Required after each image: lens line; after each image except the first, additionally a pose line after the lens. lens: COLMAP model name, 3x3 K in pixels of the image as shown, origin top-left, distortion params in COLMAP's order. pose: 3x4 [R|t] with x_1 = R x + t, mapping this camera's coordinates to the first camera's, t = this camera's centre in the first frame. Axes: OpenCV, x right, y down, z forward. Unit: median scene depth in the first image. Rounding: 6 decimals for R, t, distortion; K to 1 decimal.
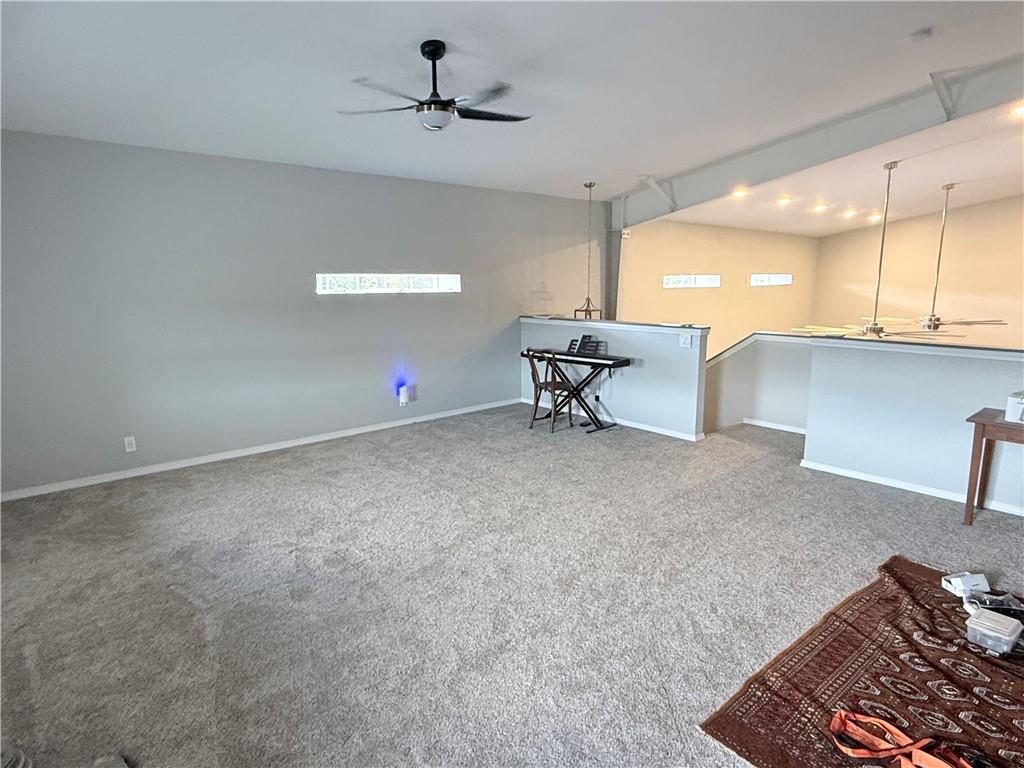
lens RADIAL K [[599.7, 0, 510.9], [0, 599.7, 385.9], [0, 0, 1]] dist [0.004617, -0.000713]
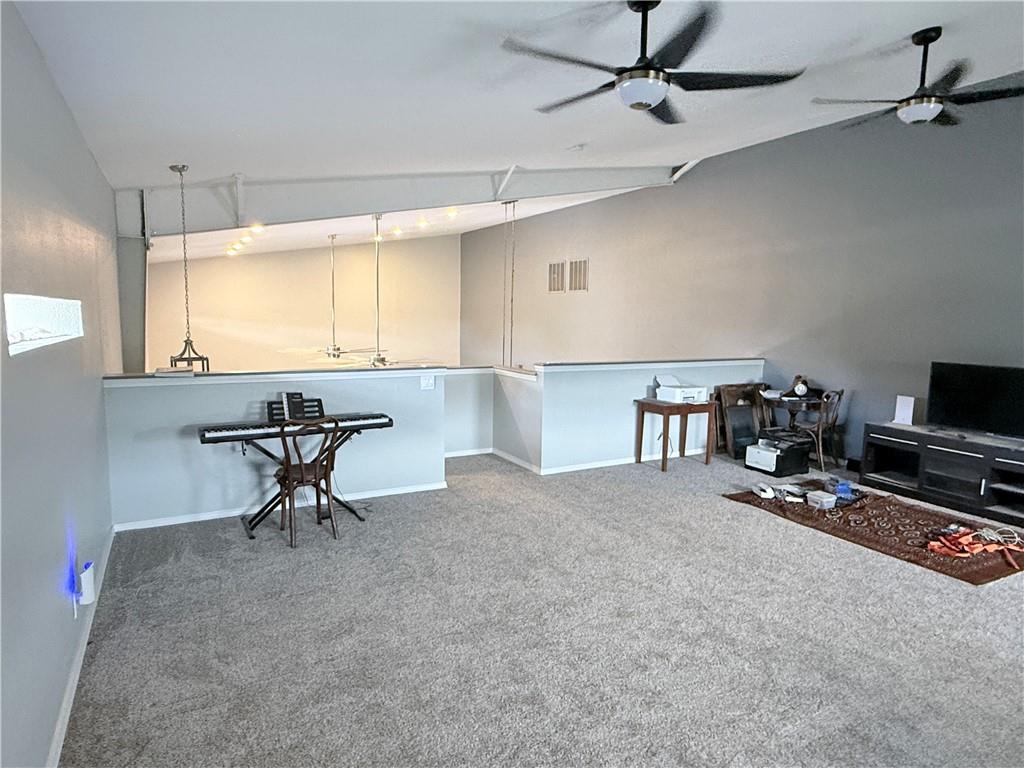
lens RADIAL K [[599.7, 0, 509.5], [0, 599.7, 382.2], [0, 0, 1]] dist [0.004617, -0.000713]
pose [[0.203476, -0.101878, 0.973765, -0.508229], [0.157578, 0.985013, 0.070128, -0.106924], [-0.966316, 0.139175, 0.216480, 0.610007]]
